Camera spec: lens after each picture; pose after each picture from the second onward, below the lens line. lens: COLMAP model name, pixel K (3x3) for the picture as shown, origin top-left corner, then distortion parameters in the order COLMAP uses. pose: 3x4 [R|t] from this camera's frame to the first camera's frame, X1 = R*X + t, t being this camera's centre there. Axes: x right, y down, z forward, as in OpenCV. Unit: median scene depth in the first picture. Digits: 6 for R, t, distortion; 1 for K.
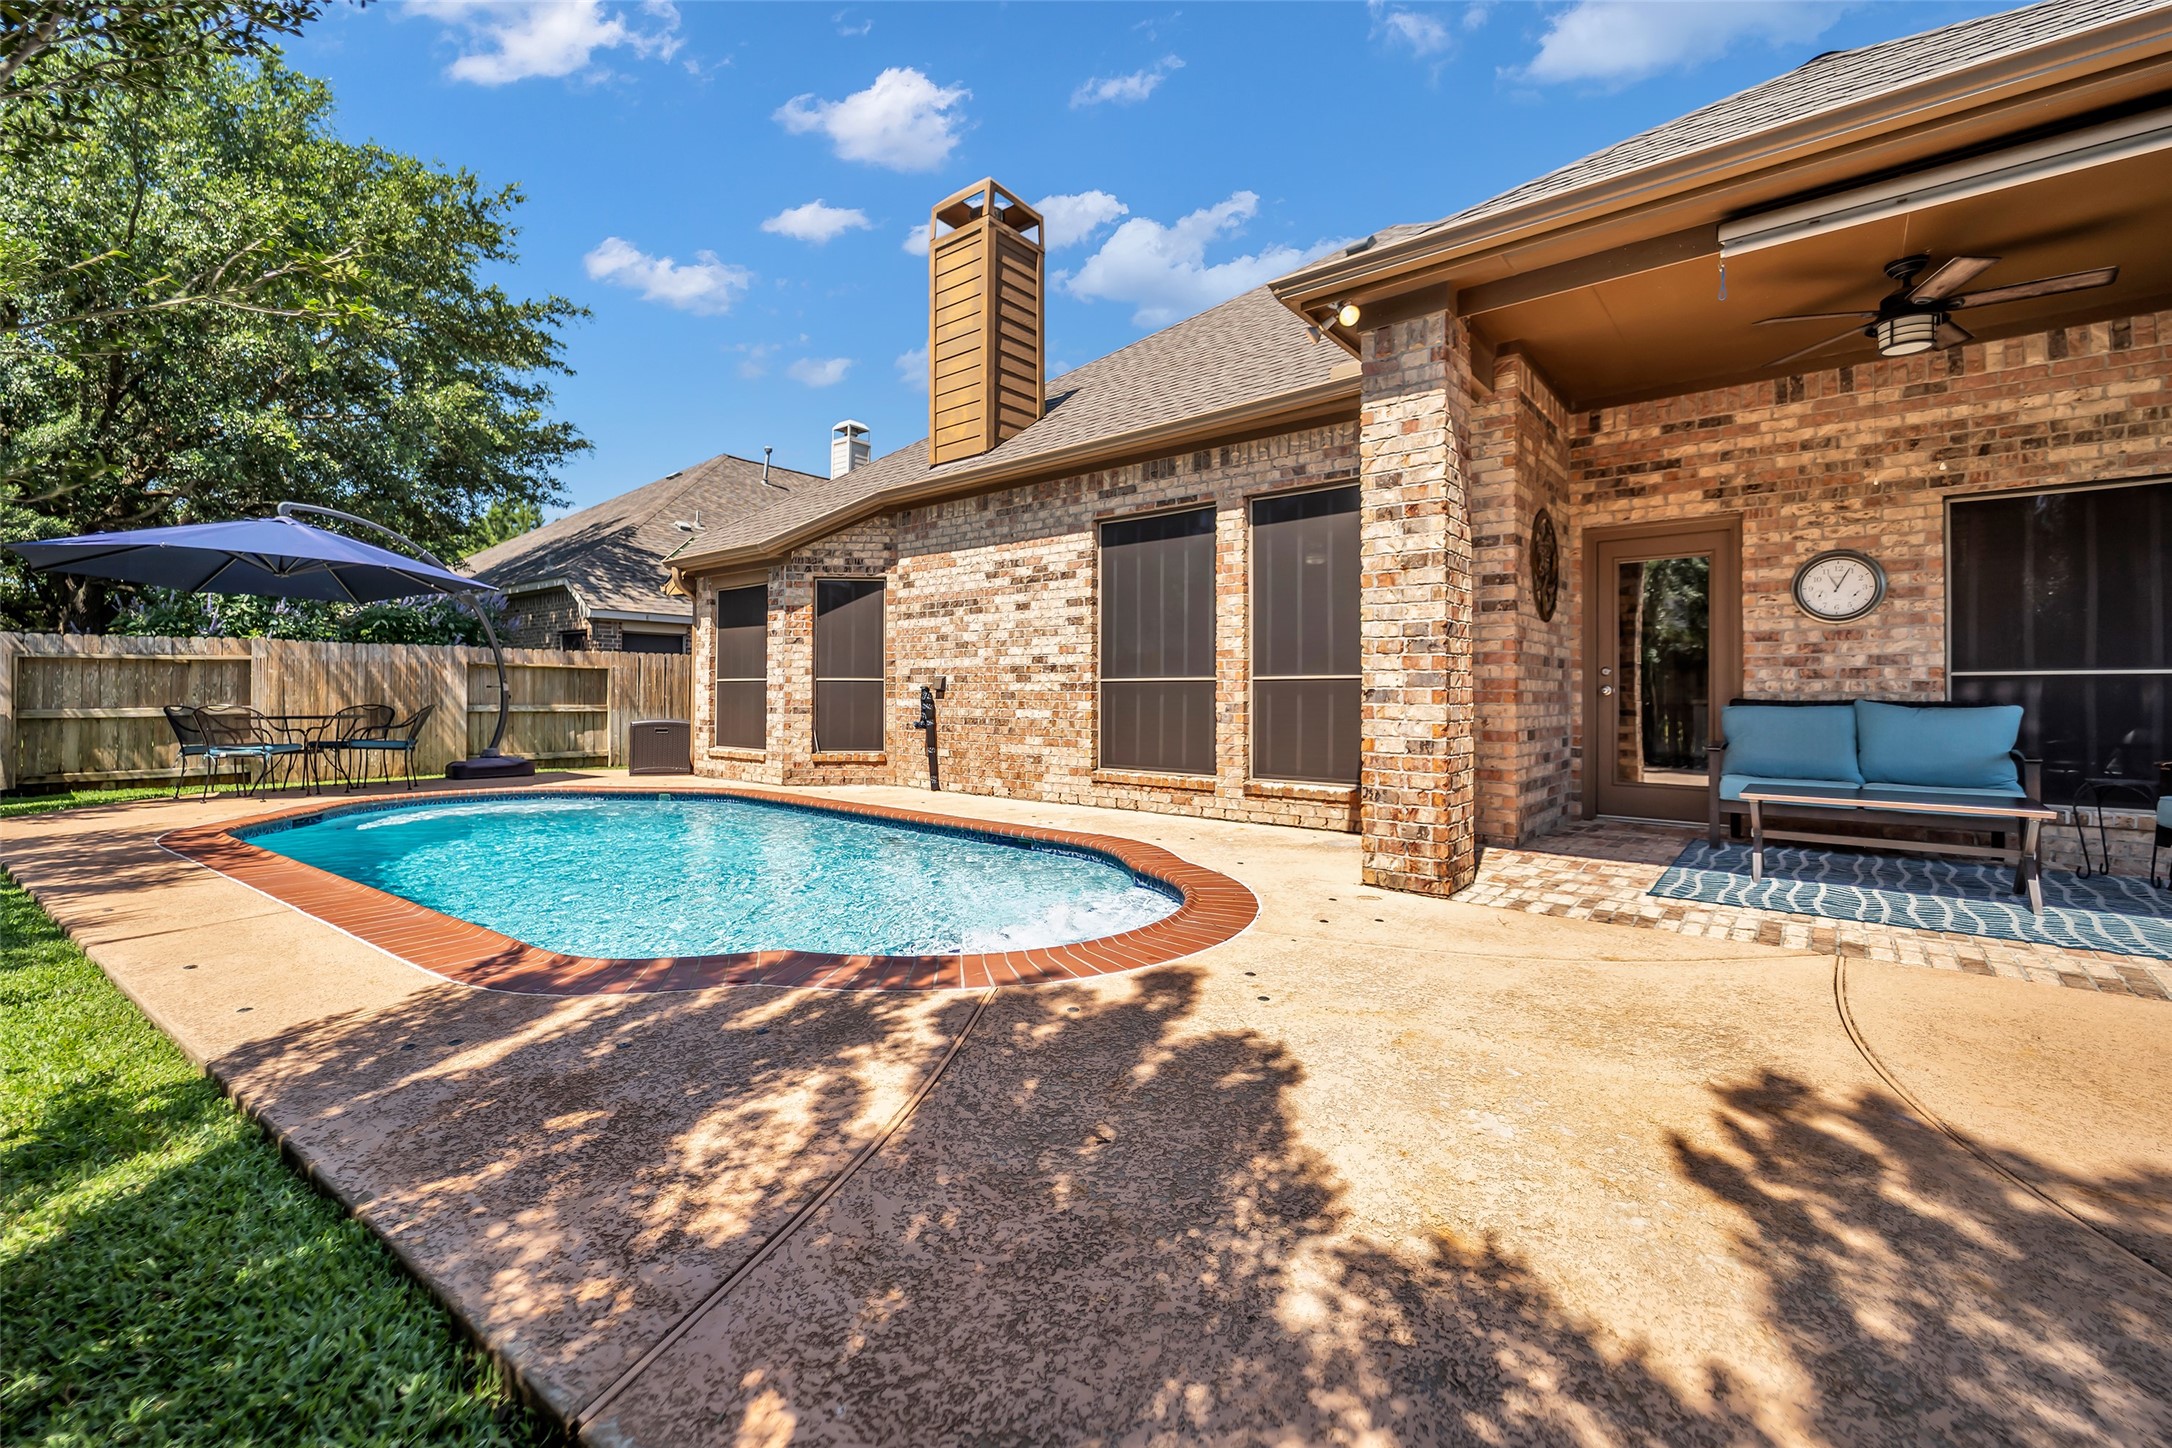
lens RADIAL K [[884.5, 0, 1066.2], [0, 884.5, 682.6], [0, 0, 1]] dist [0.001357, -0.000483]
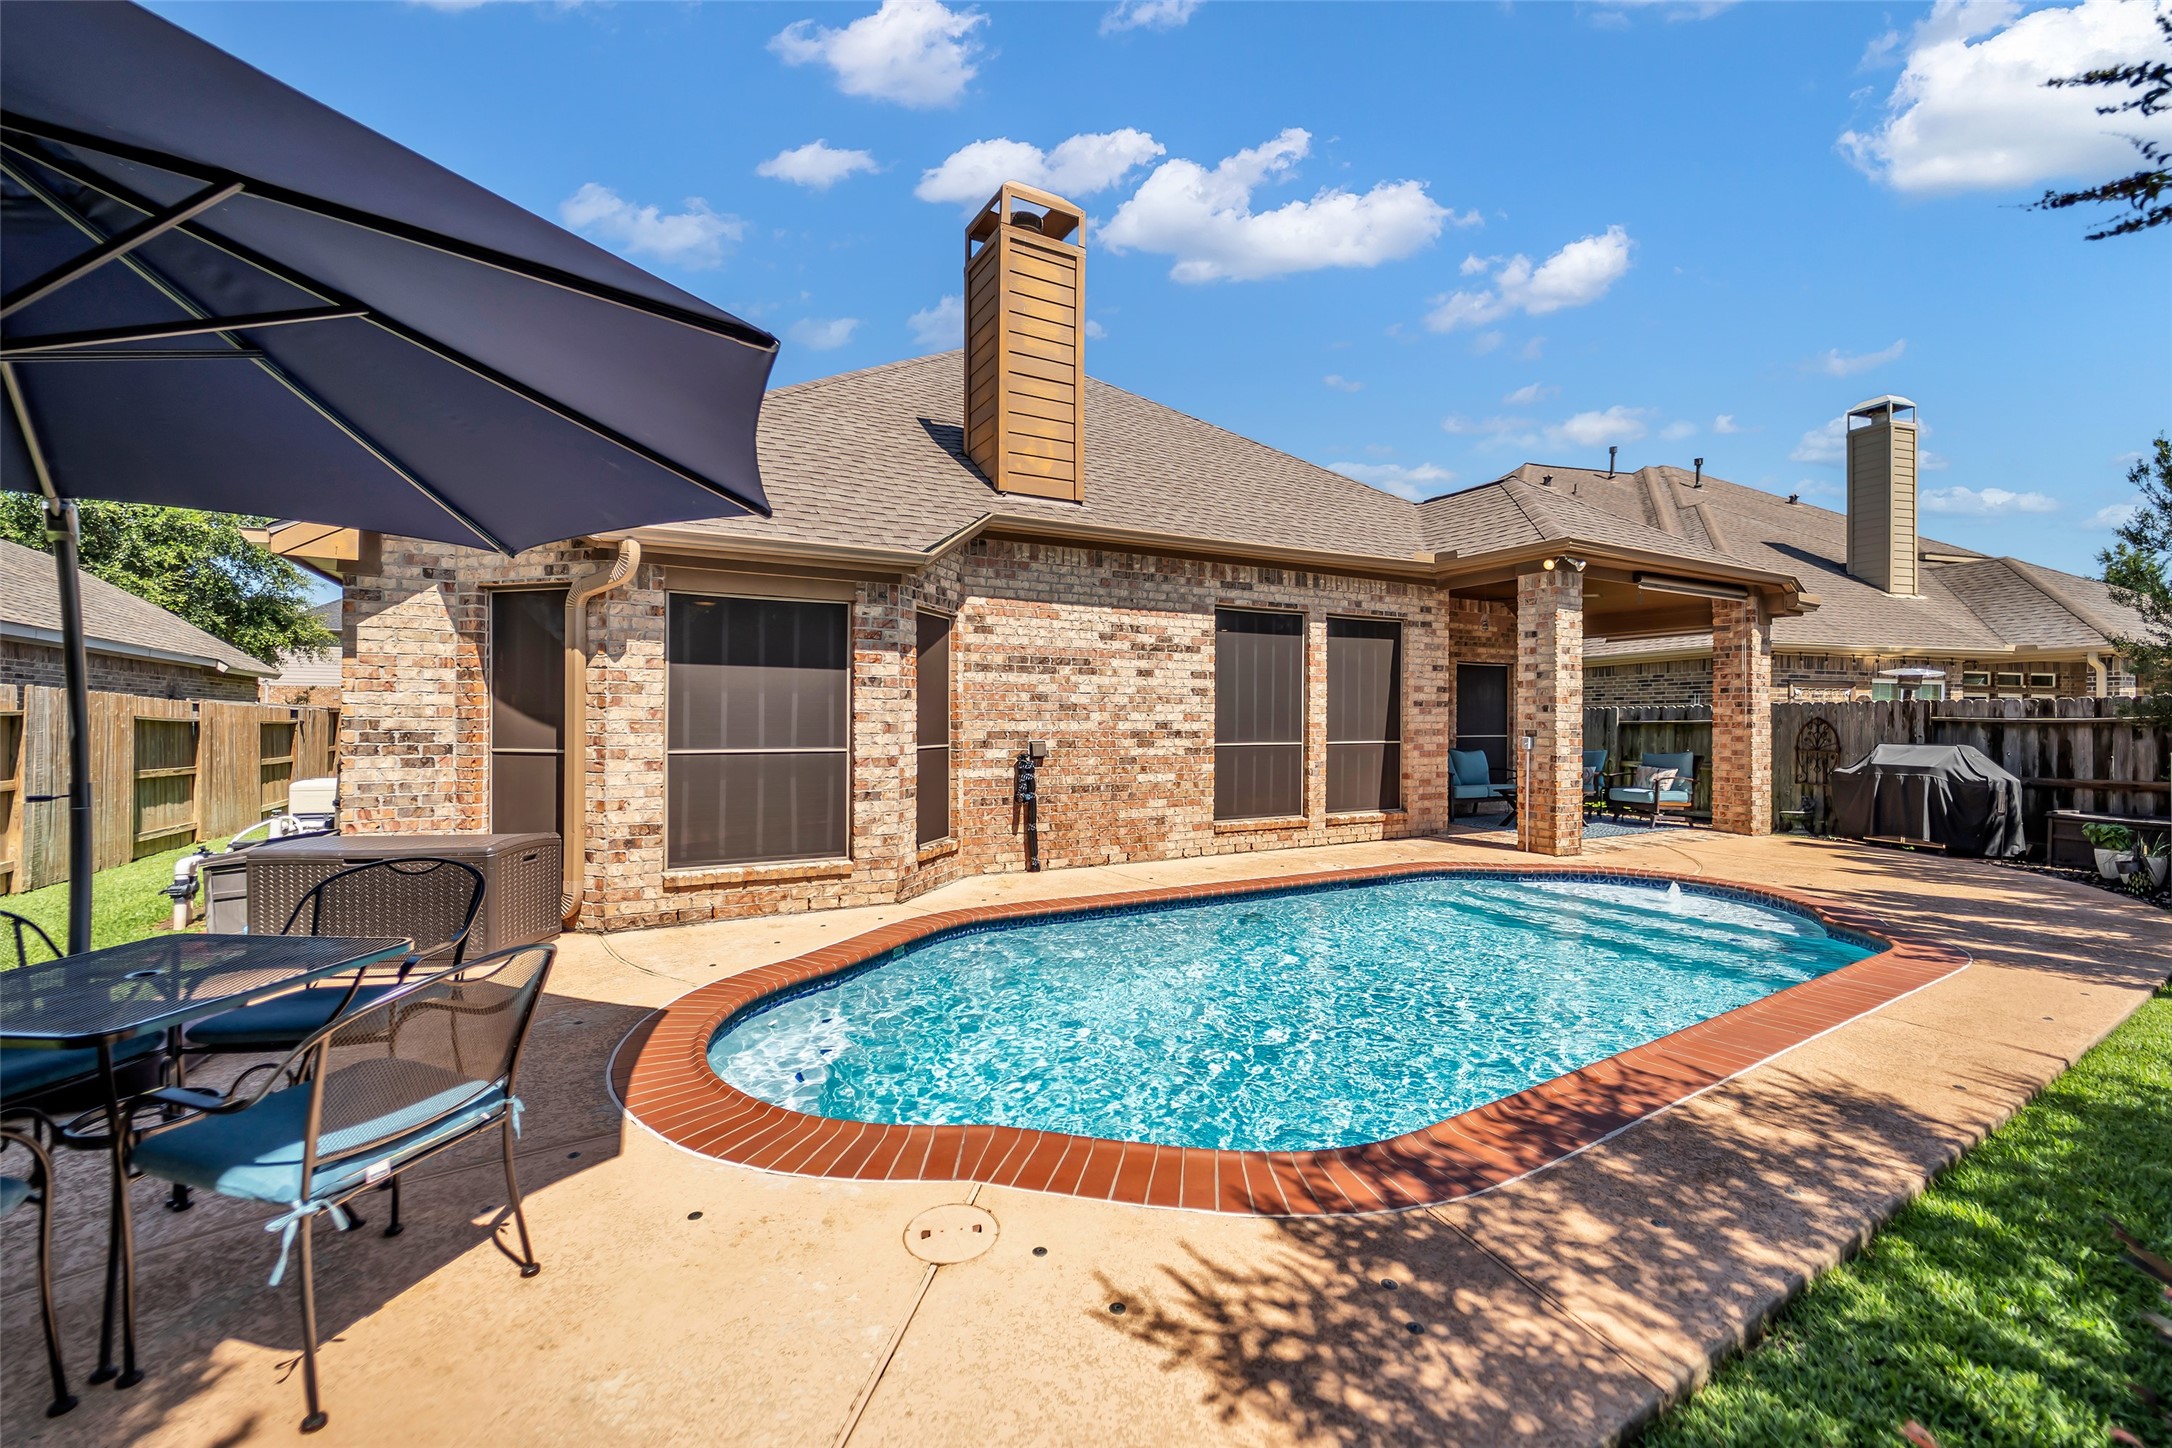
lens RADIAL K [[884.5, 0, 1085.6], [0, 884.5, 717.7], [0, 0, 1]] dist [0.001357, -0.000483]
pose [[0.374286, -0.000822, 0.927313, -1.090731], [-0.014963, 0.999864, 0.006925, -0.043332], [-0.927193, -0.016467, 0.374223, 0.726203]]
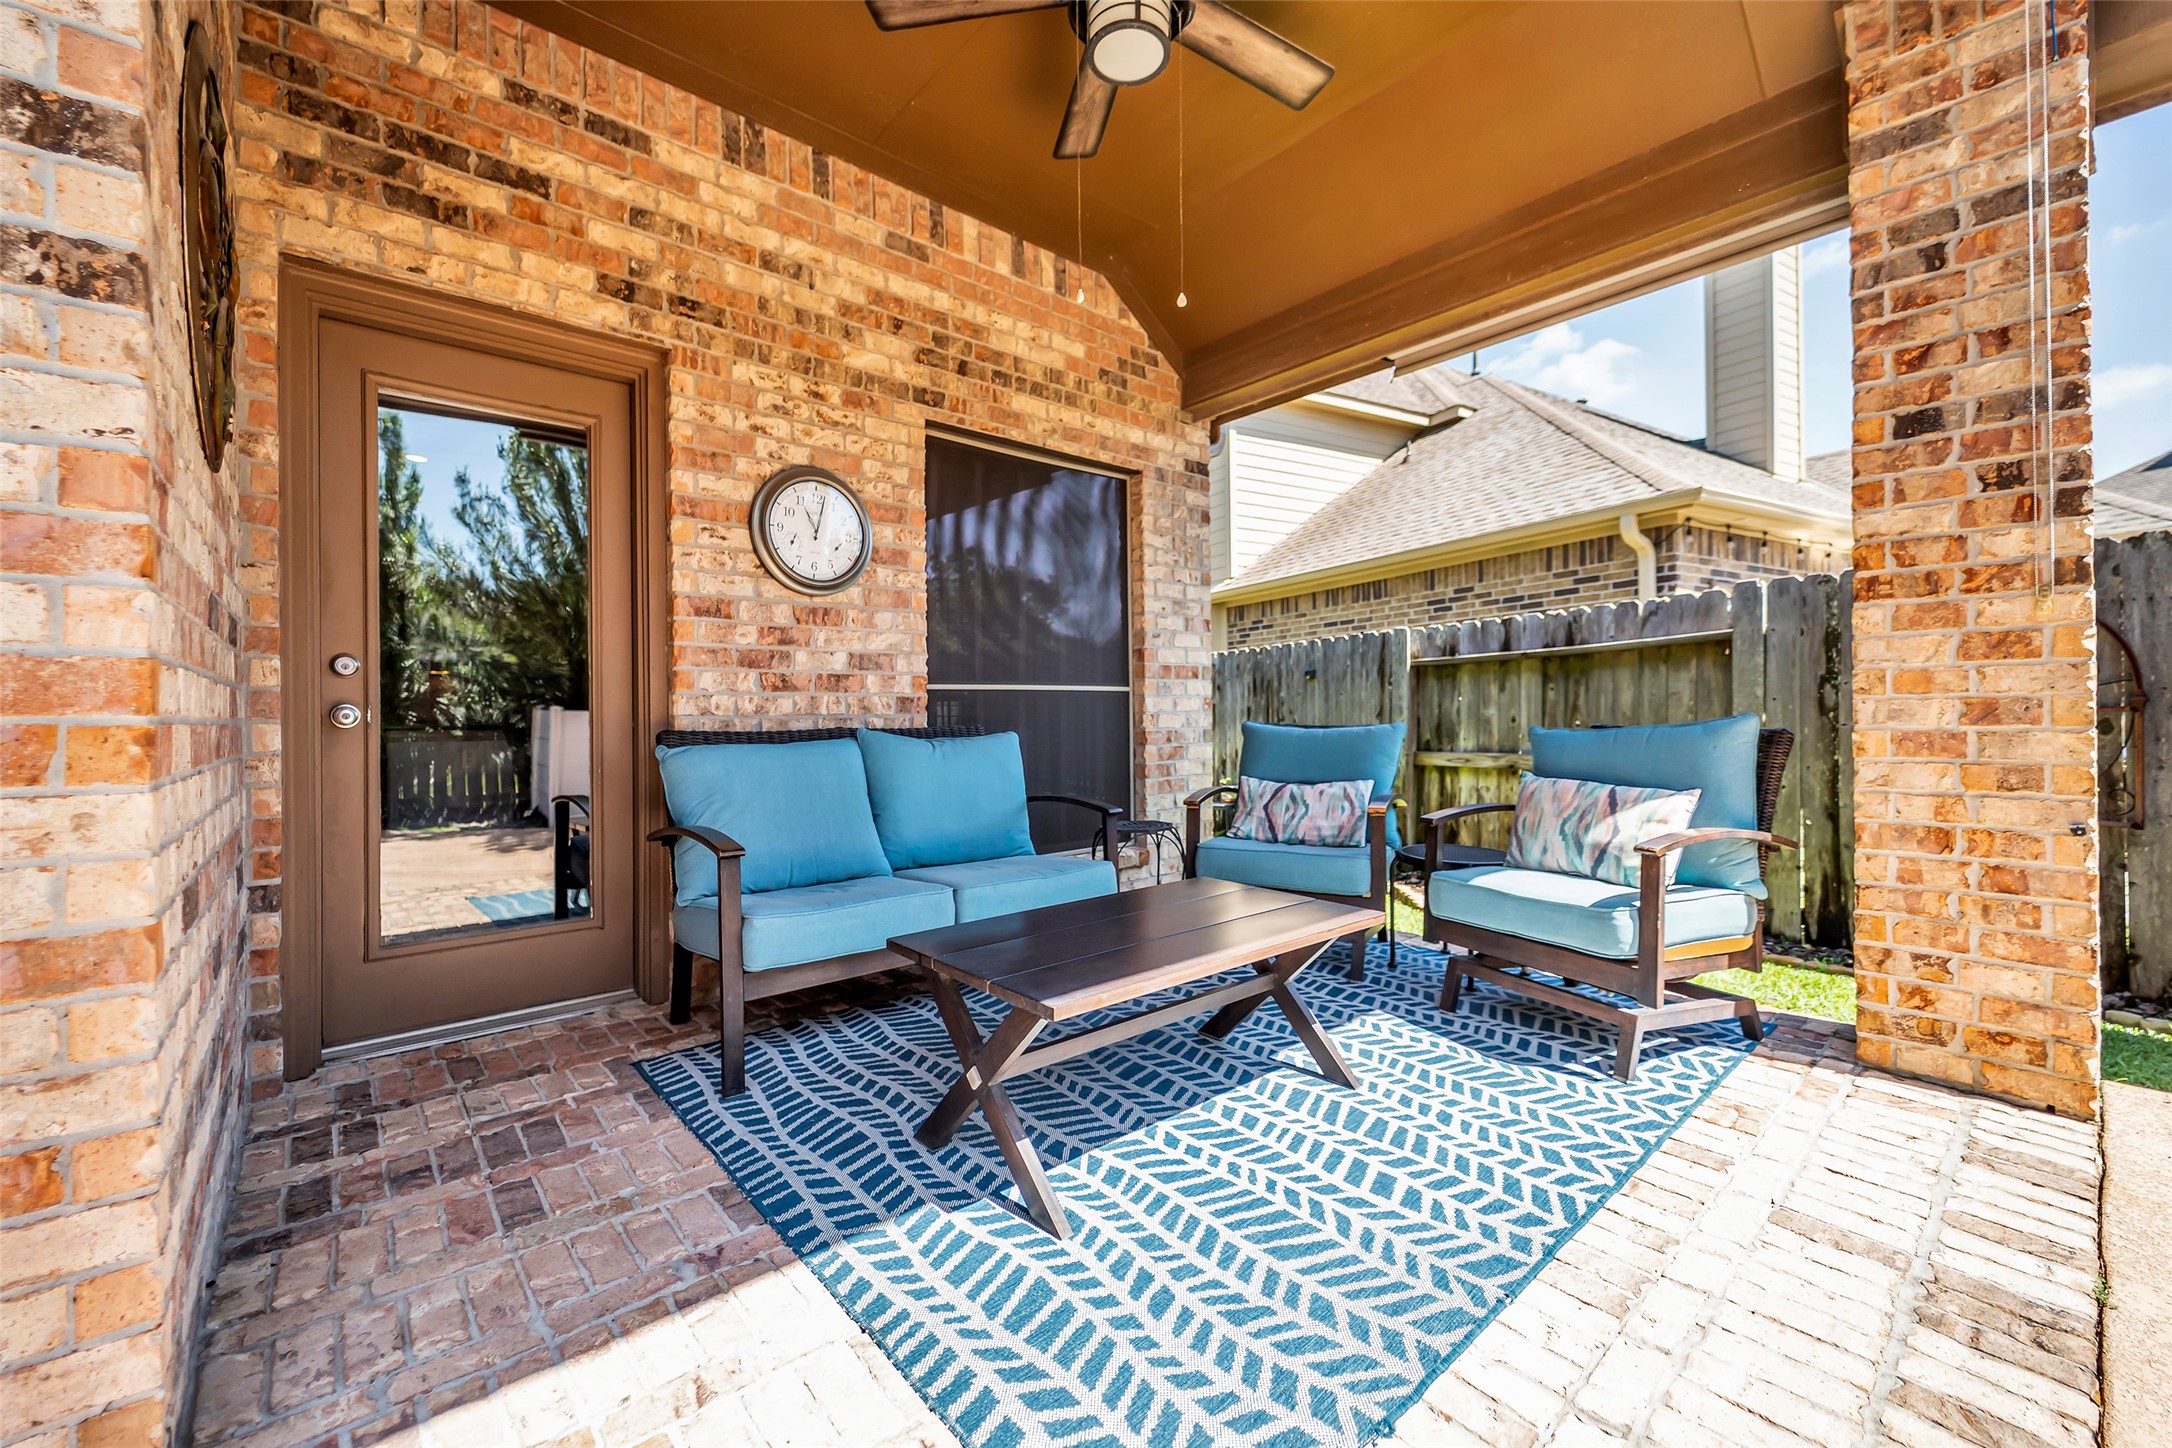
lens RADIAL K [[884.5, 0, 1092.6], [0, 884.5, 718.1], [0, 0, 1]] dist [0.001357, -0.000483]
pose [[0.144436, -0.010208, 0.989462, 0.245446], [0.000210, 0.999947, 0.010286, 0.005053], [-0.989514, -0.001278, 0.144430, 0.548279]]
